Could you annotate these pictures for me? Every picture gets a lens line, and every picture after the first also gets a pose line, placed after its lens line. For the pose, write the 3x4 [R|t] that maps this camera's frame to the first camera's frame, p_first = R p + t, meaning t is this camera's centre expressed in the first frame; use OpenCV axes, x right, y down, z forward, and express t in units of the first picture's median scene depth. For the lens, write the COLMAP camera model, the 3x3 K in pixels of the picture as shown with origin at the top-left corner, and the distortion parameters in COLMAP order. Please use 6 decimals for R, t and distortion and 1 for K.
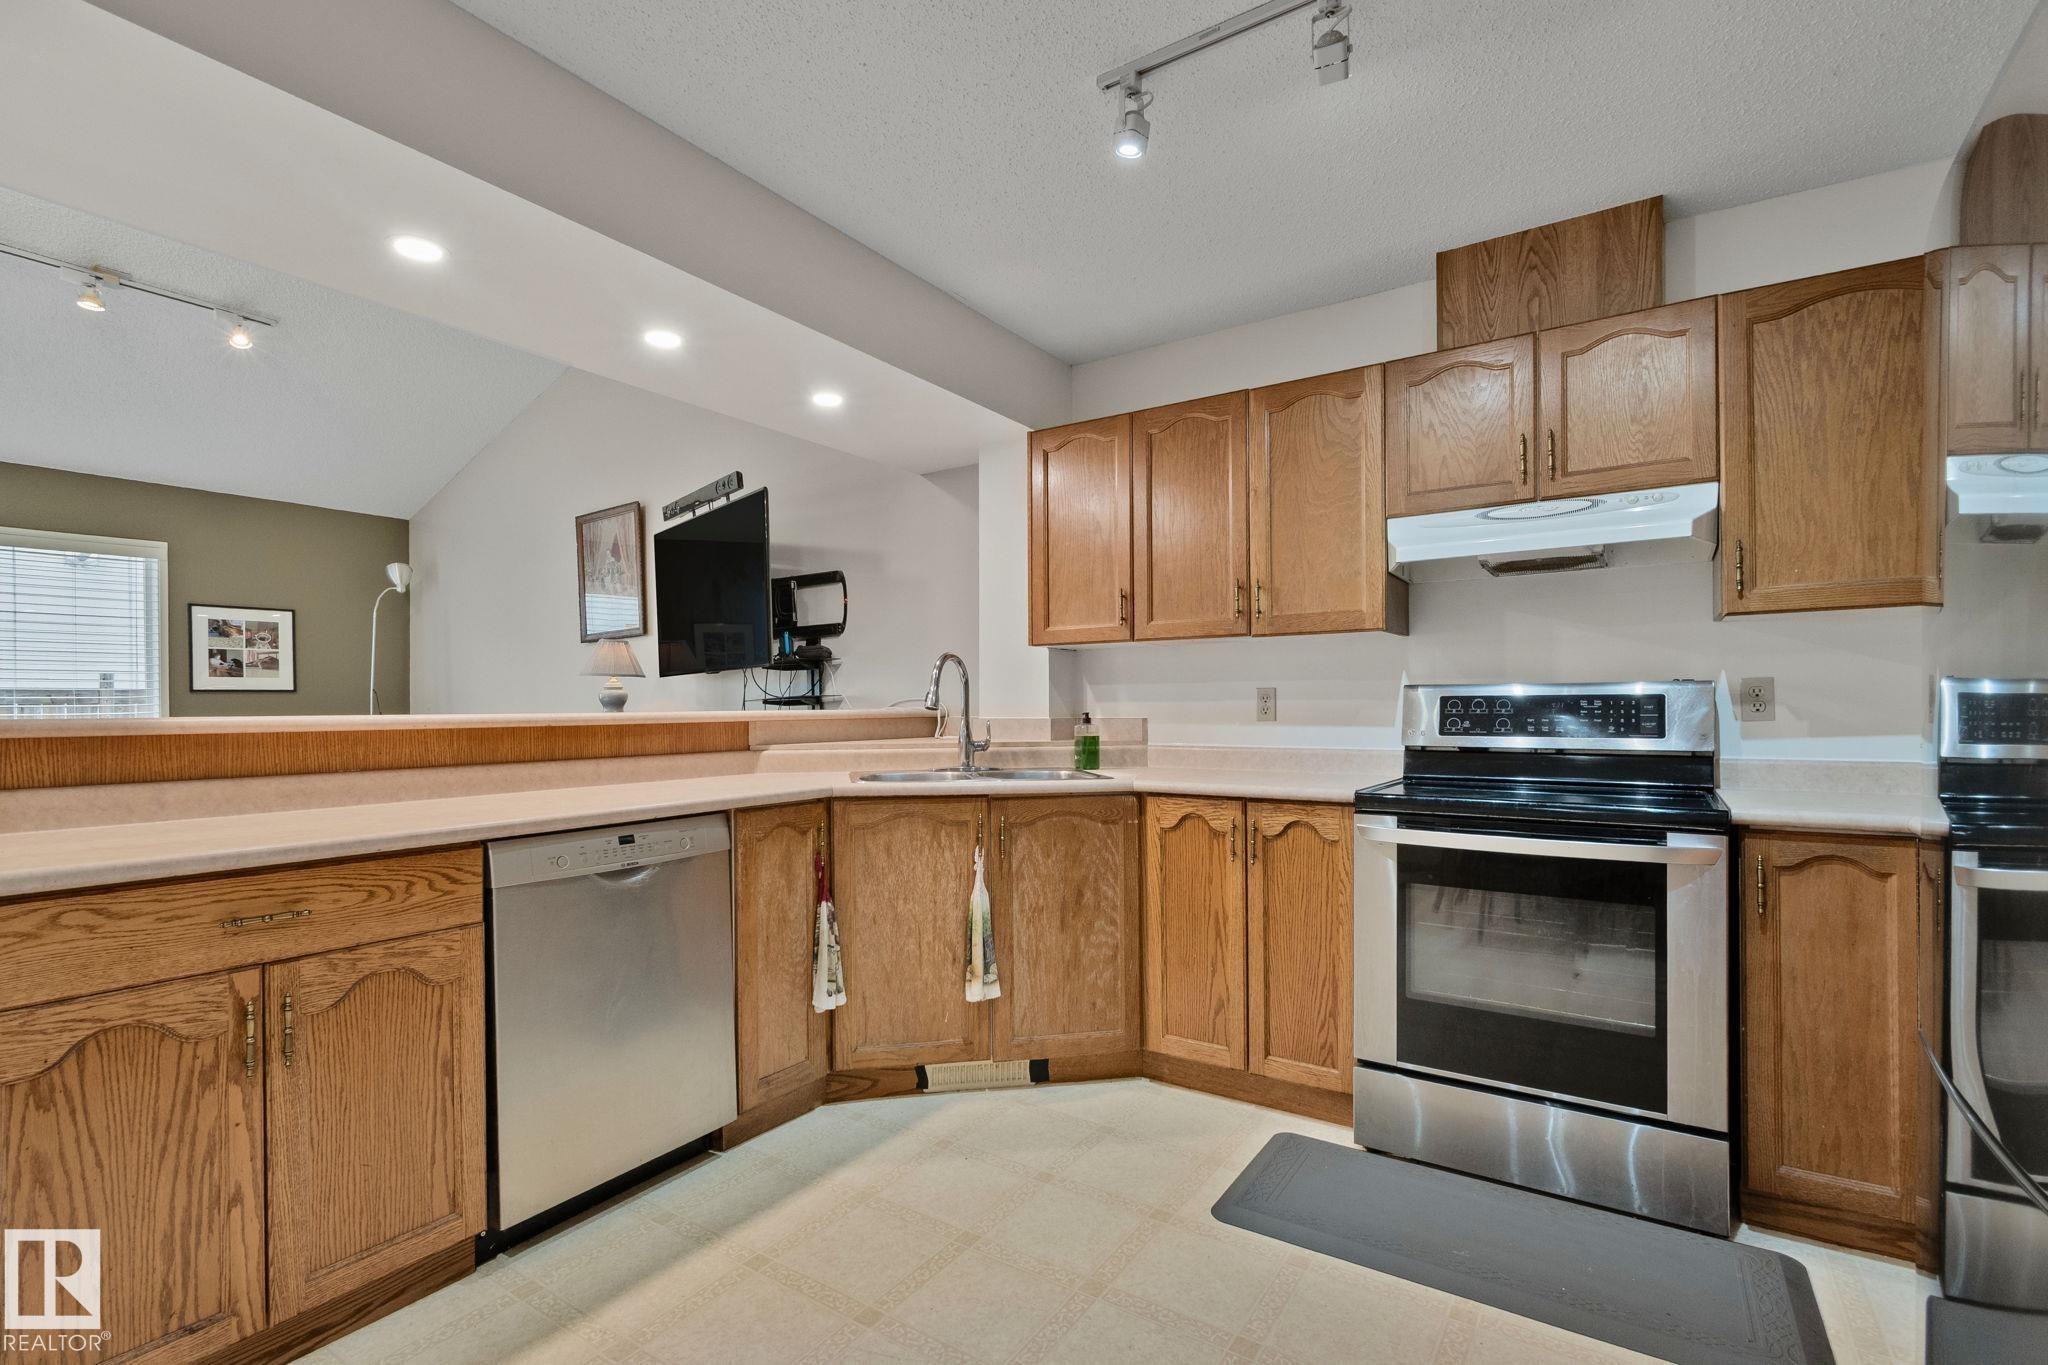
lens RADIAL K [[920.7, 0, 1018.0], [0, 920.7, 698.6], [0, 0, 1]] dist [-0.001587, -0.000898]
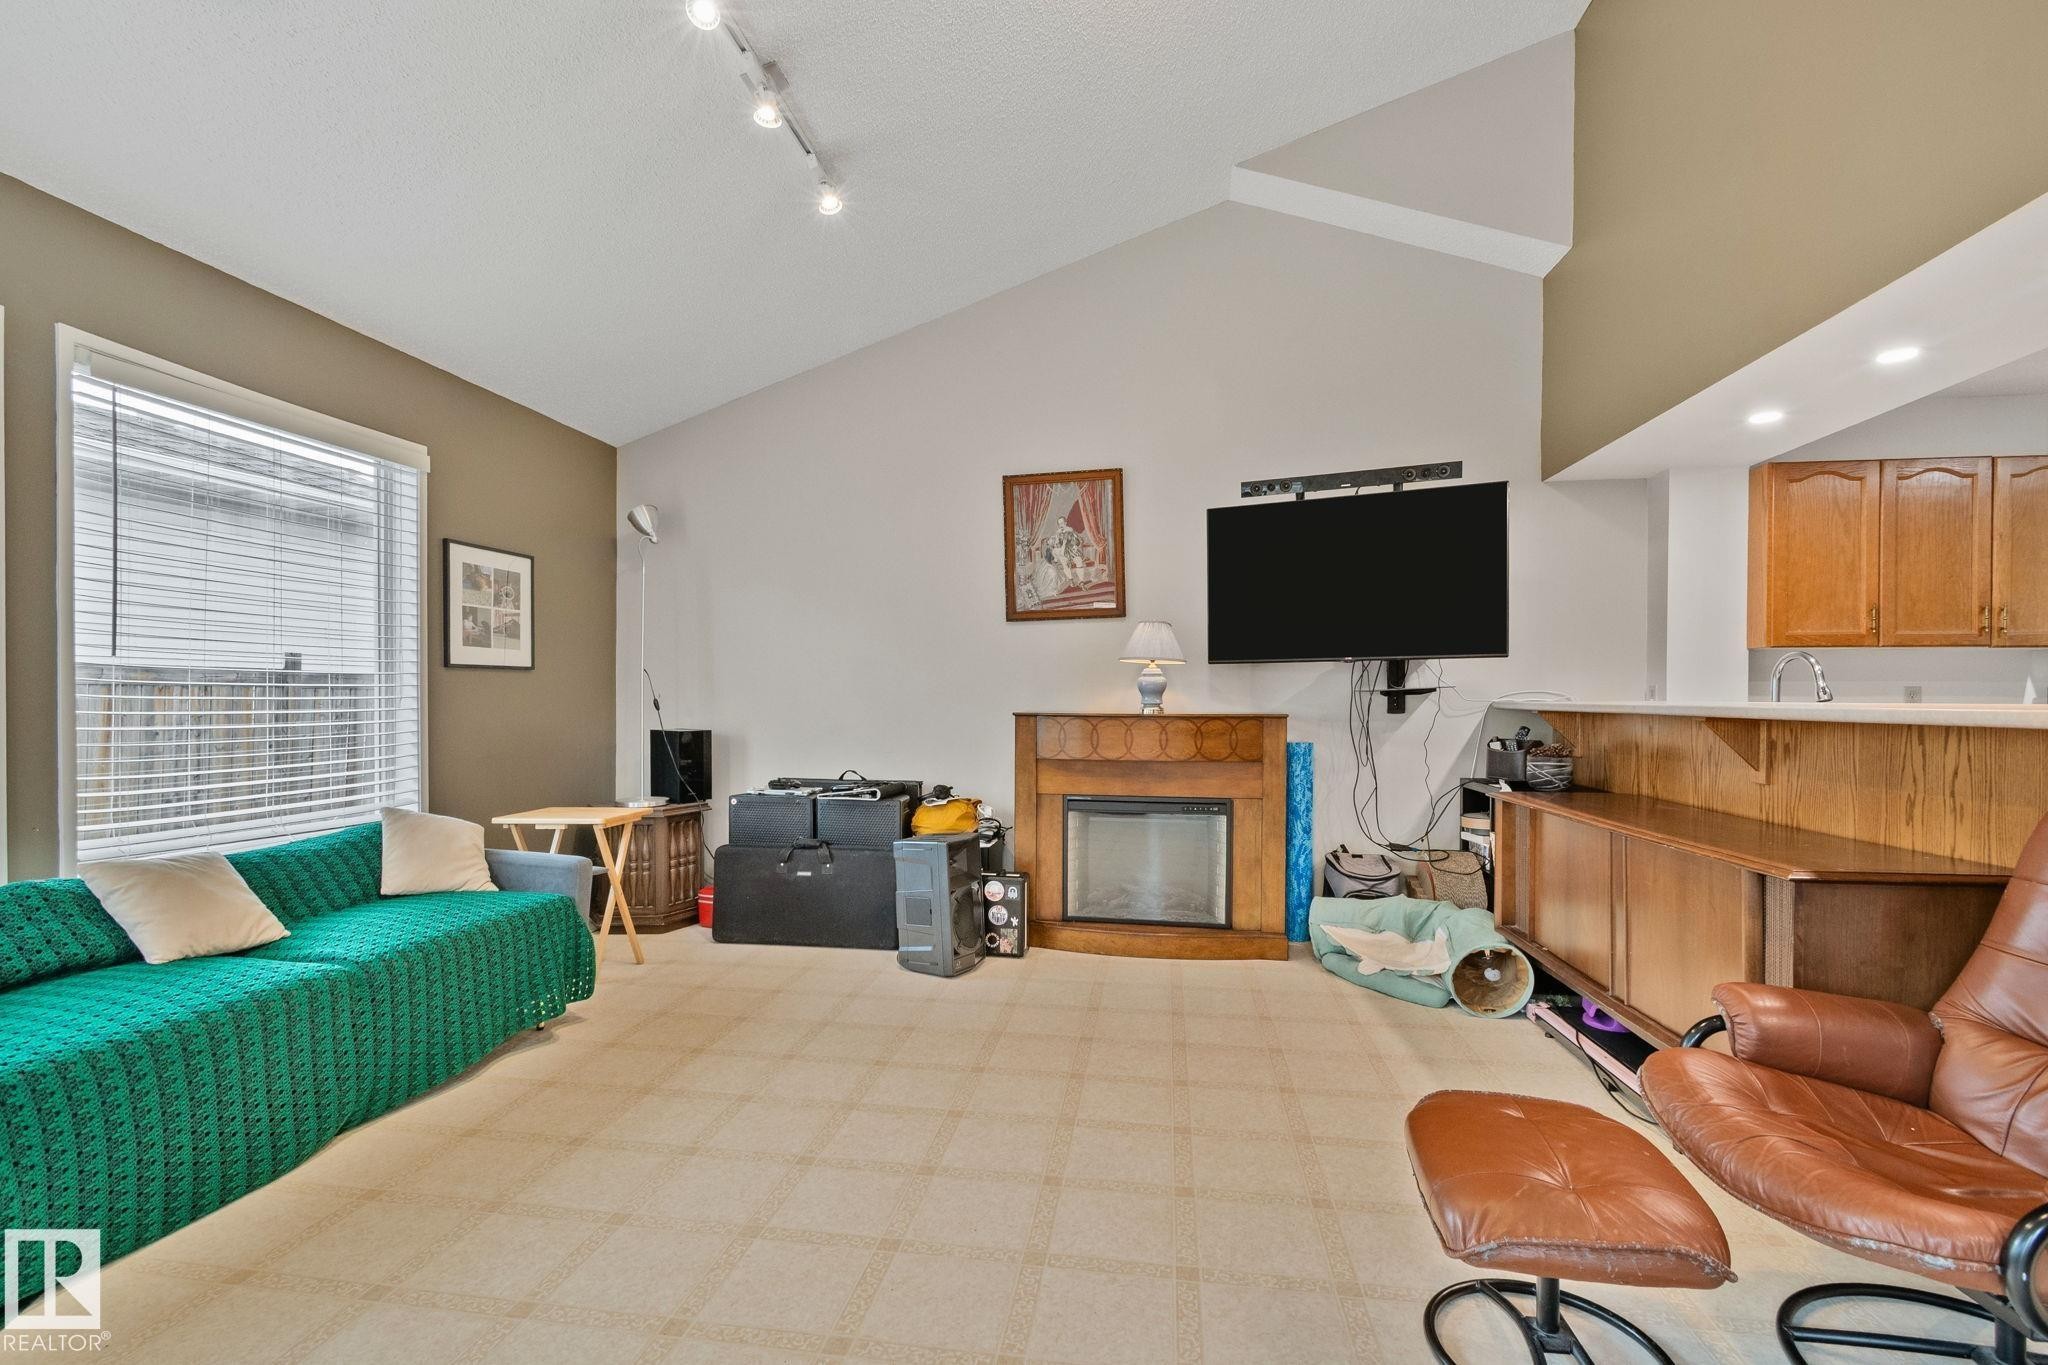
lens RADIAL K [[920.7, 0, 1020.8], [0, 920.7, 692.9], [0, 0, 1]] dist [-0.001587, -0.000898]
pose [[0.909553, 0.010304, 0.415460, -0.783012], [-0.010648, 0.999942, -0.001490, 0.008214], [-0.415452, -0.003068, 0.909610, 0.191782]]
